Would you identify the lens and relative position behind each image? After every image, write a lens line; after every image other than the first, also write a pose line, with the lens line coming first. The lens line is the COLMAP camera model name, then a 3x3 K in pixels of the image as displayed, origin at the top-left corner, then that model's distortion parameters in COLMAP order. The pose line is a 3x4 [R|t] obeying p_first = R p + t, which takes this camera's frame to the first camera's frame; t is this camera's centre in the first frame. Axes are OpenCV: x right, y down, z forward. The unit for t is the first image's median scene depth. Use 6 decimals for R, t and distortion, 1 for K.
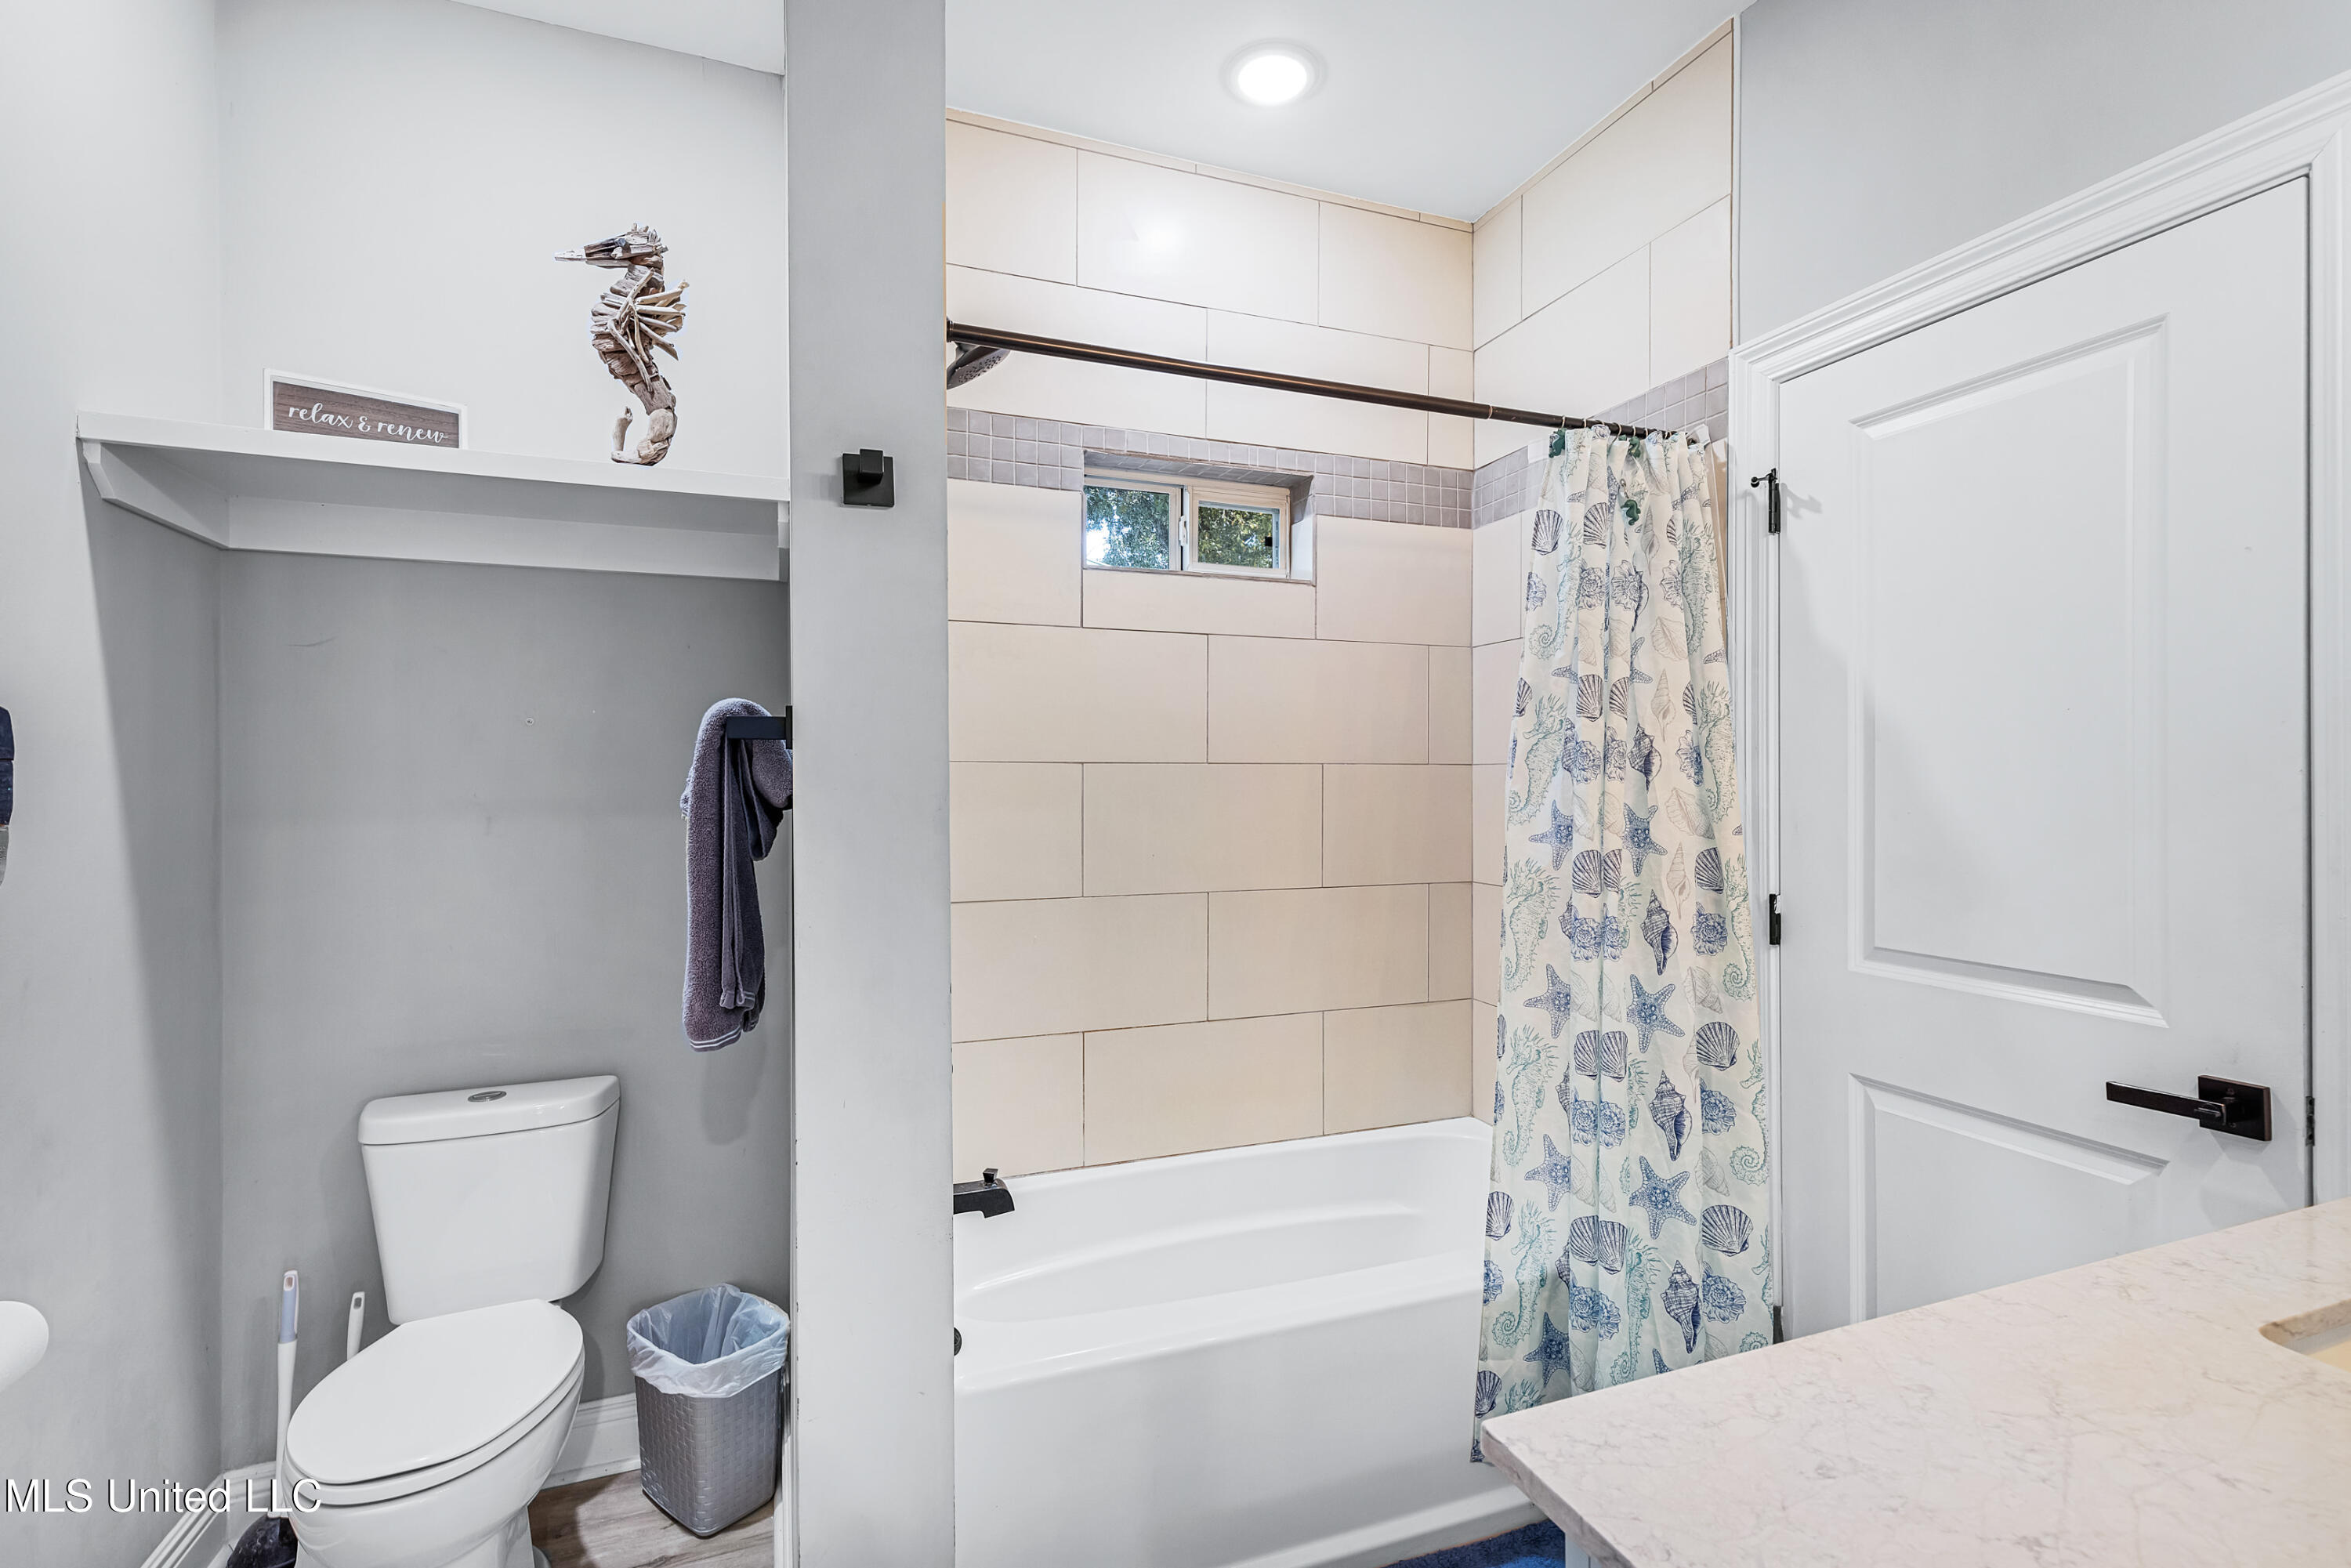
lens RADIAL K [[1071.4, 0, 1182.7], [0, 1071.4, 766.8], [0, 0, 1]] dist [0.003336, -0.000158]
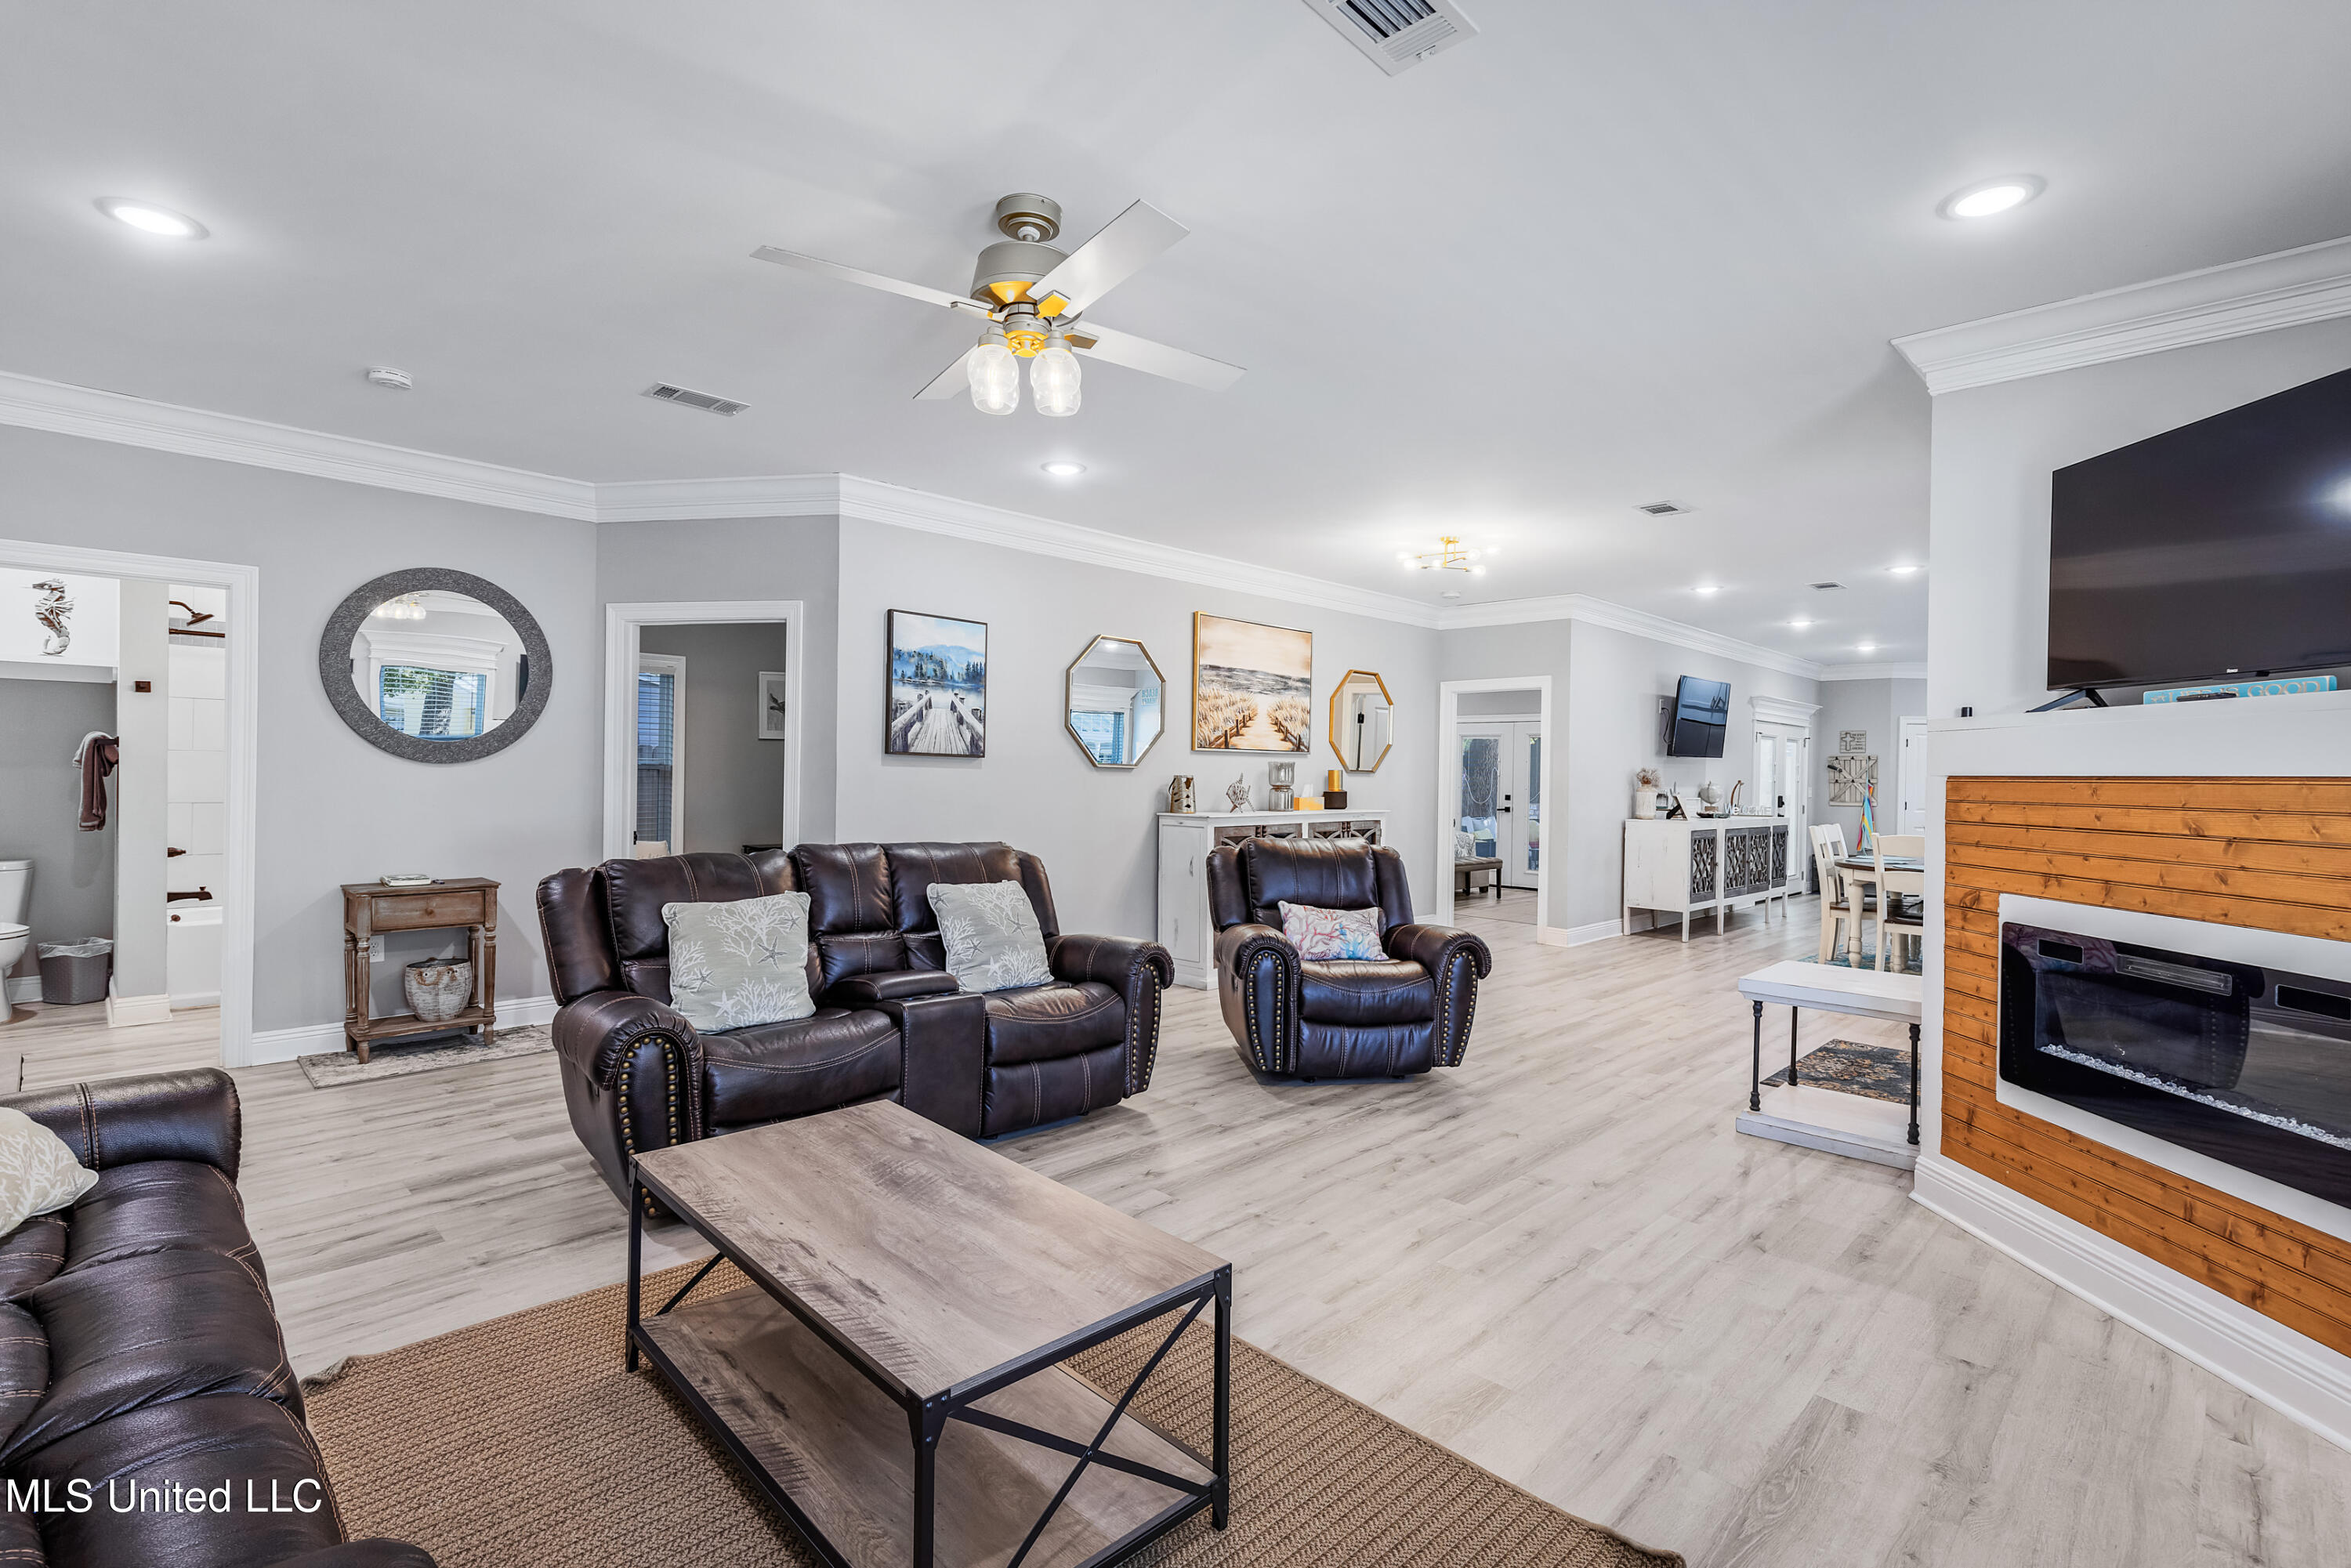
lens RADIAL K [[1071.4, 0, 1177.5], [0, 1071.4, 778.7], [0, 0, 1]] dist [0.003336, -0.000158]
pose [[0.907231, 0.014942, 0.420368, 1.481698], [-0.018917, 0.999807, 0.005289, 0.002724], [-0.420208, -0.012751, 0.907338, -4.145971]]
